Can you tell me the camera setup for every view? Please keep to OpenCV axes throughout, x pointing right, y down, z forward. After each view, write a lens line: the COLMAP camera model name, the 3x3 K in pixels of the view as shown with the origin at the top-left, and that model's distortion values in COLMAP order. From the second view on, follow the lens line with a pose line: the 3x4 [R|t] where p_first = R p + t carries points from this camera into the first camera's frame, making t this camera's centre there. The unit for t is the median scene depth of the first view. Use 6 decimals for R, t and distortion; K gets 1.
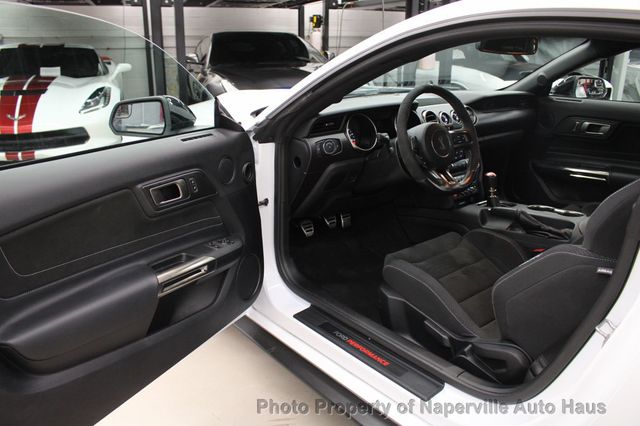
lens RADIAL K [[538.1, 0, 320.0], [0, 538.1, 213.0], [0, 0, 1]] dist [-0.101489, 0.014161]
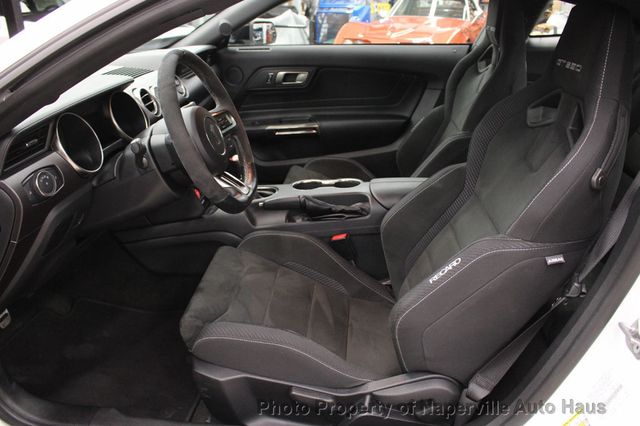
lens RADIAL K [[538.1, 0, 320.0], [0, 538.1, 213.0], [0, 0, 1]] dist [-0.101489, 0.014161]
pose [[0.685468, -0.290939, 0.667449, -0.156331], [0.230367, 0.956265, 0.180247, -0.123546], [-0.690699, 0.030205, 0.722511, 0.406380]]
